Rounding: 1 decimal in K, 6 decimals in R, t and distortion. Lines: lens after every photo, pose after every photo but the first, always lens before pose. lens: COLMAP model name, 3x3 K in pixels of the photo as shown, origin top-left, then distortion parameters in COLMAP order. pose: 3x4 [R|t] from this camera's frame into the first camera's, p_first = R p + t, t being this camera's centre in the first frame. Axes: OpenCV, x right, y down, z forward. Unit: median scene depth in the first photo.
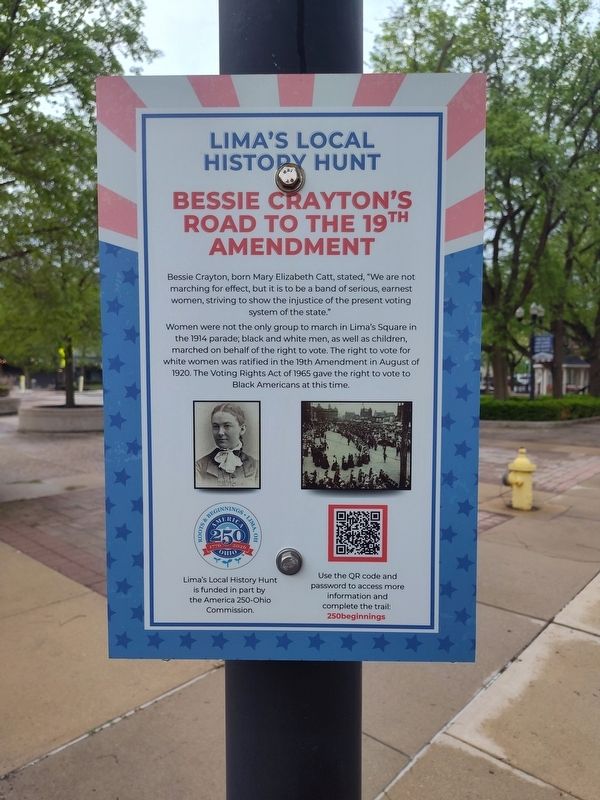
lens RADIAL K [[527.7, 0, 298.9], [0, 527.7, 403.6], [0, 0, 1]] dist [-0.003115, -0.007113]
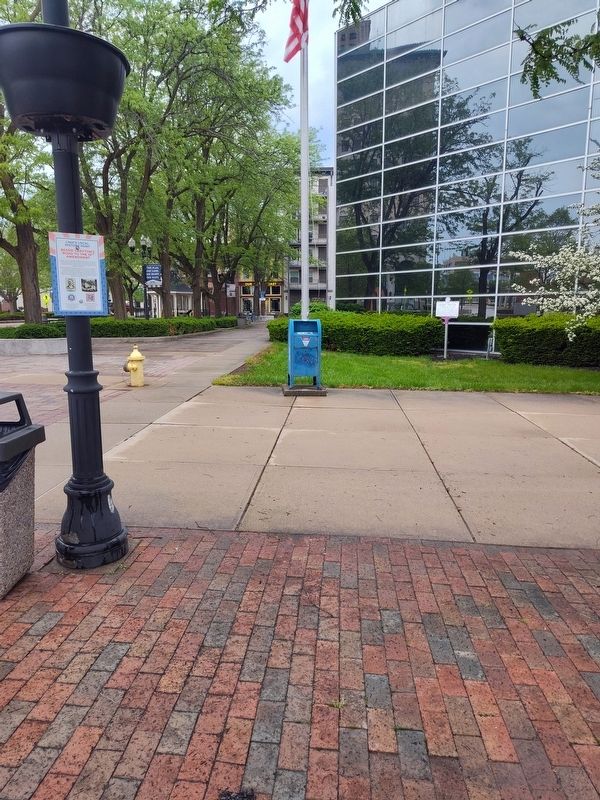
lens RADIAL K [[527.7, 0, 301.6], [0, 527.7, 401.7], [0, 0, 1]] dist [-0.003115, -0.007113]
pose [[0.771377, -0.112597, 0.626338, -0.046273], [0.028898, 0.989405, 0.142276, 0.014352], [-0.635722, -0.091649, 0.766458, -0.129848]]
